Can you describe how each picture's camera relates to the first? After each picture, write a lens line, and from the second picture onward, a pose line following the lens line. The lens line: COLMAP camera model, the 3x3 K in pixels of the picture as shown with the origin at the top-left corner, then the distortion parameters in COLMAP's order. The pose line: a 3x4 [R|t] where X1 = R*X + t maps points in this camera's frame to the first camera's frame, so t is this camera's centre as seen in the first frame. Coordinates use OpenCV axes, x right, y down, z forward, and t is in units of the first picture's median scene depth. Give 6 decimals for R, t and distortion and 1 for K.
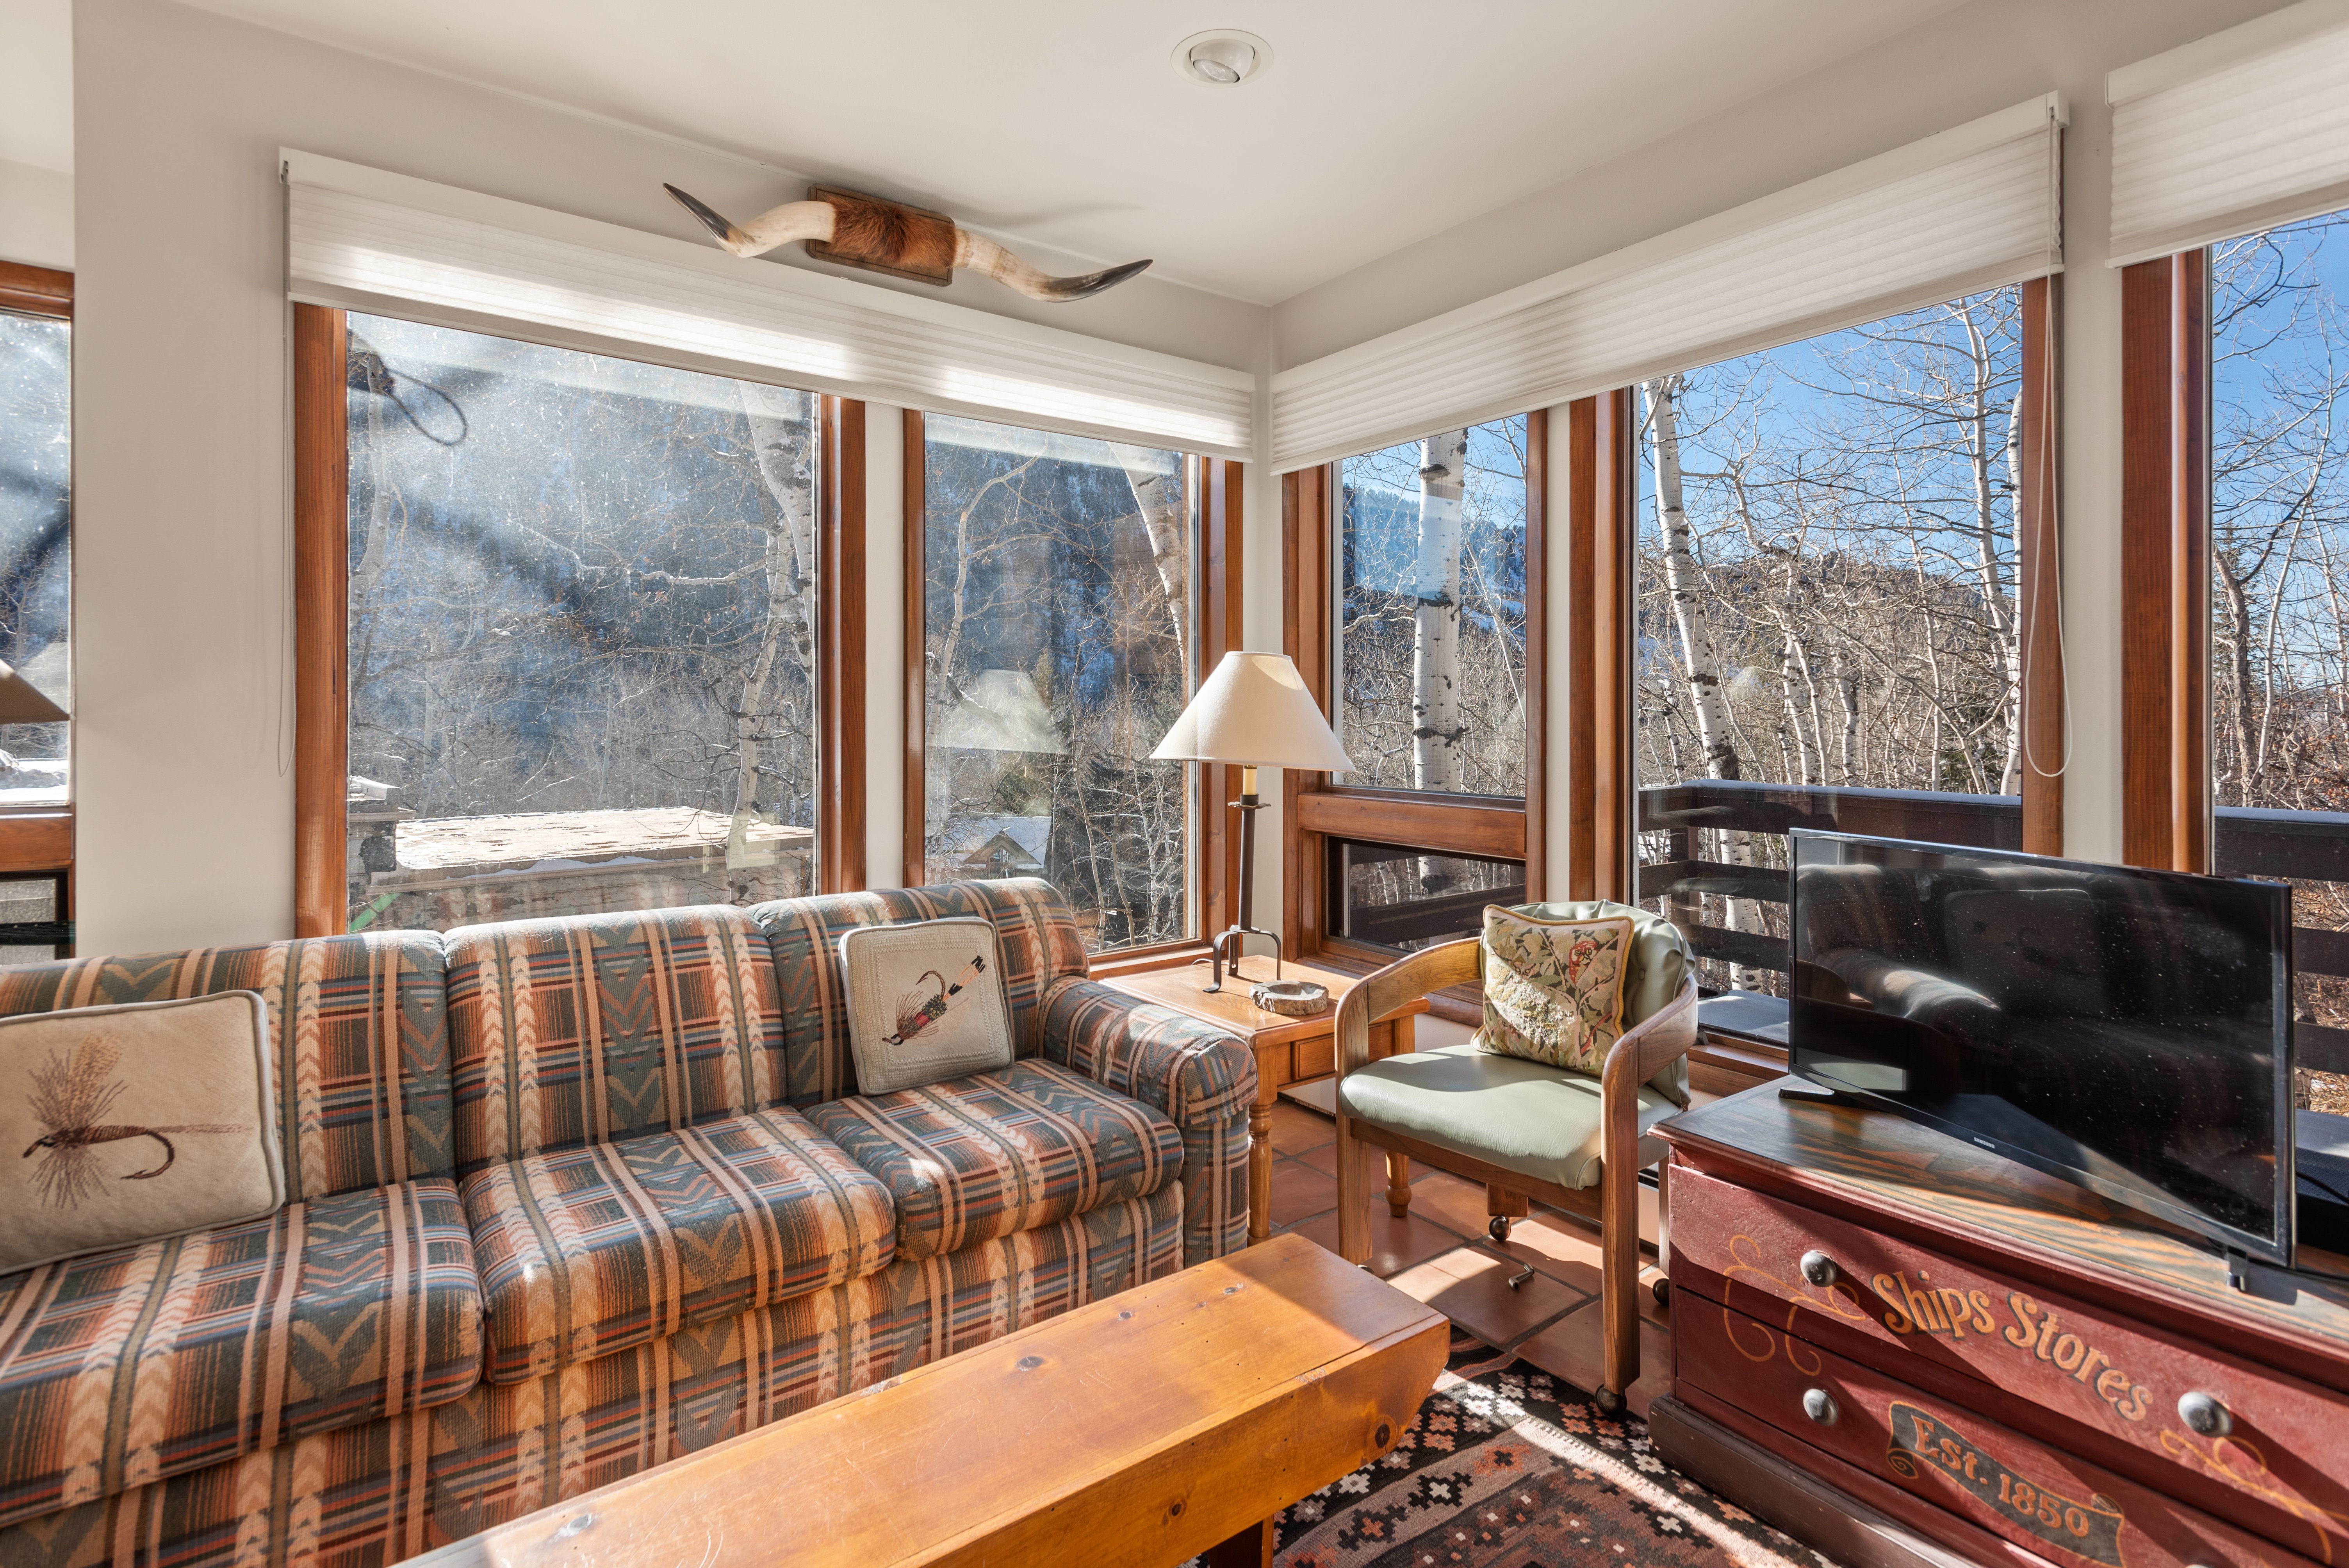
lens RADIAL K [[1133.1, 0, 1174.3], [0, 1133.1, 709.5], [0, 0, 1]] dist [0.001560, -0.000124]
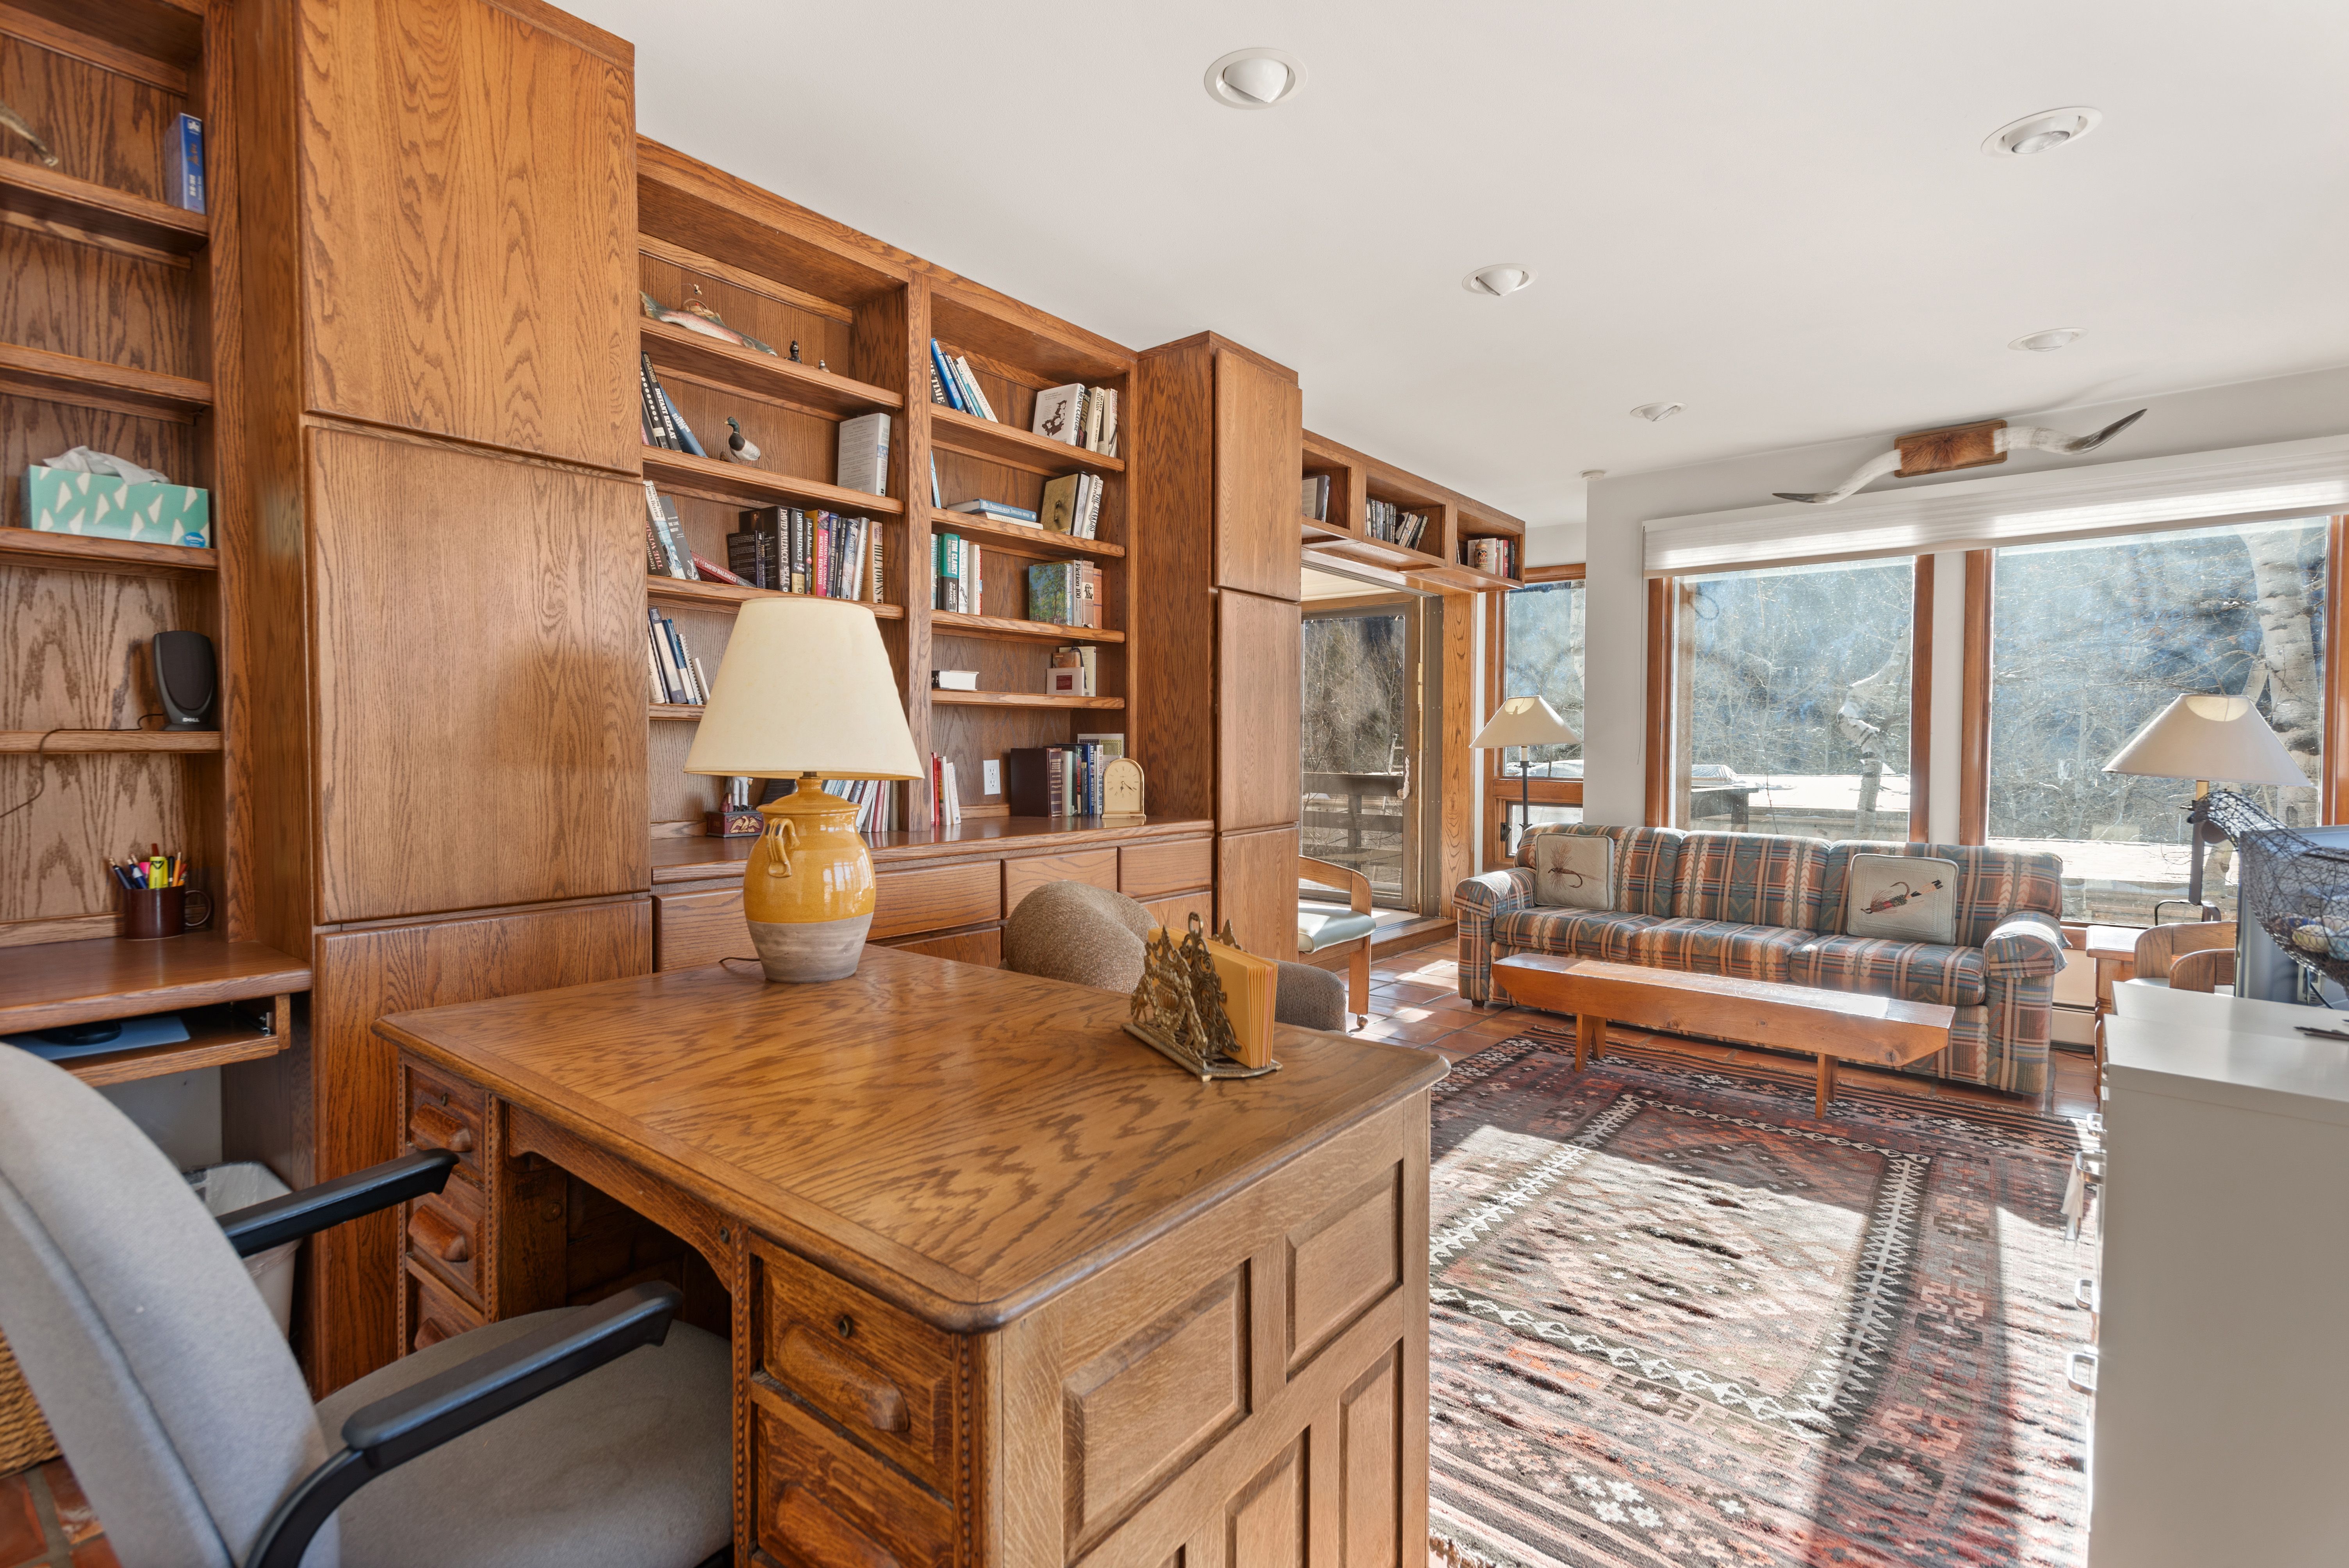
lens RADIAL K [[1116.2, 0, 1163.5], [0, 1116.2, 773.0], [0, 0, 1]] dist [0.000446, -0.000583]
pose [[0.248157, 0.025563, -0.968382, 1.334012], [0.001519, 0.999640, 0.026777, 0.006441], [0.968719, -0.008116, 0.248029, -0.646909]]
